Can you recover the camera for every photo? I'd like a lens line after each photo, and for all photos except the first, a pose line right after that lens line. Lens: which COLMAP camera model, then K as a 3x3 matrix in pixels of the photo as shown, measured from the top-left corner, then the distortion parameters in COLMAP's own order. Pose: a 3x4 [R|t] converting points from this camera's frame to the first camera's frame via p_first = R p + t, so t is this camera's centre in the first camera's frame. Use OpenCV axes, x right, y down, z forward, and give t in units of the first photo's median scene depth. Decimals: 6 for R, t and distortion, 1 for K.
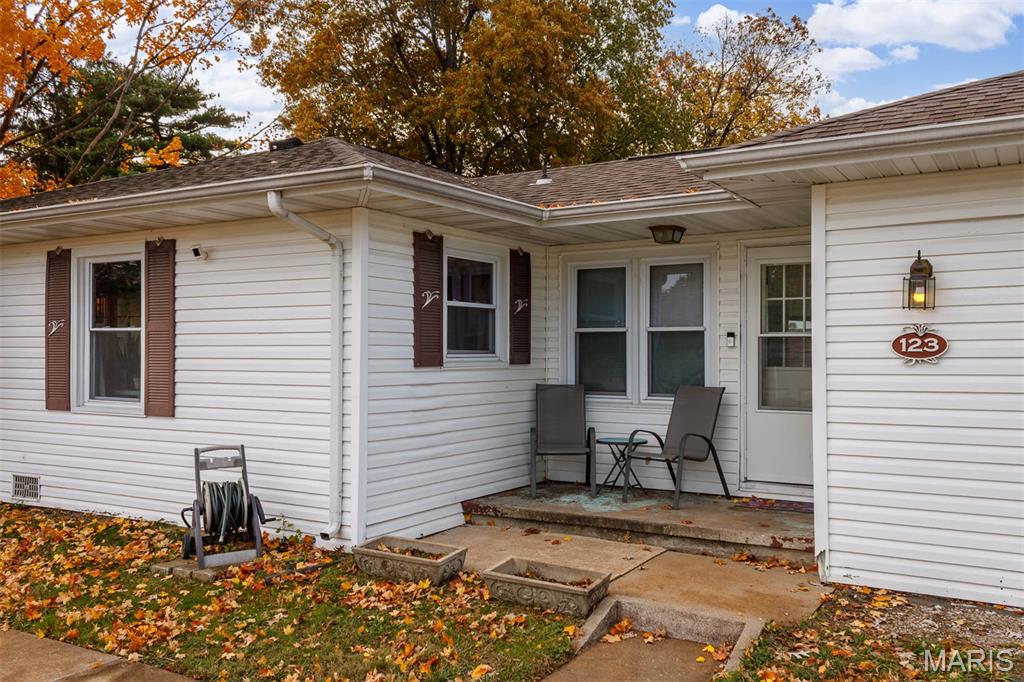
lens RADIAL K [[906.3, 0, 512.0], [0, 906.3, 341.0], [0, 0, 1]] dist [0.002724, -0.000285]
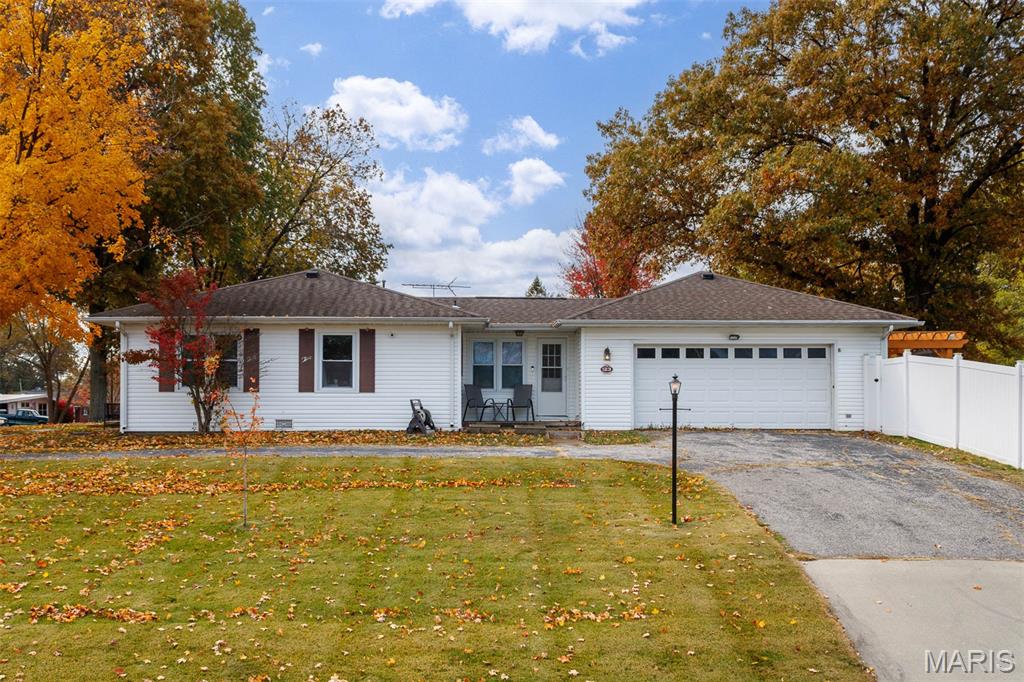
lens RADIAL K [[1084.1, 0, 512.0], [0, 1084.1, 341.0], [0, 0, 1]] dist [-0.000800, -0.000098]
pose [[0.843664, 0.032286, 0.535899, -1.666552], [-0.007443, 0.998798, -0.048457, 0.077296], [-0.536819, 0.036893, 0.842890, -1.903863]]
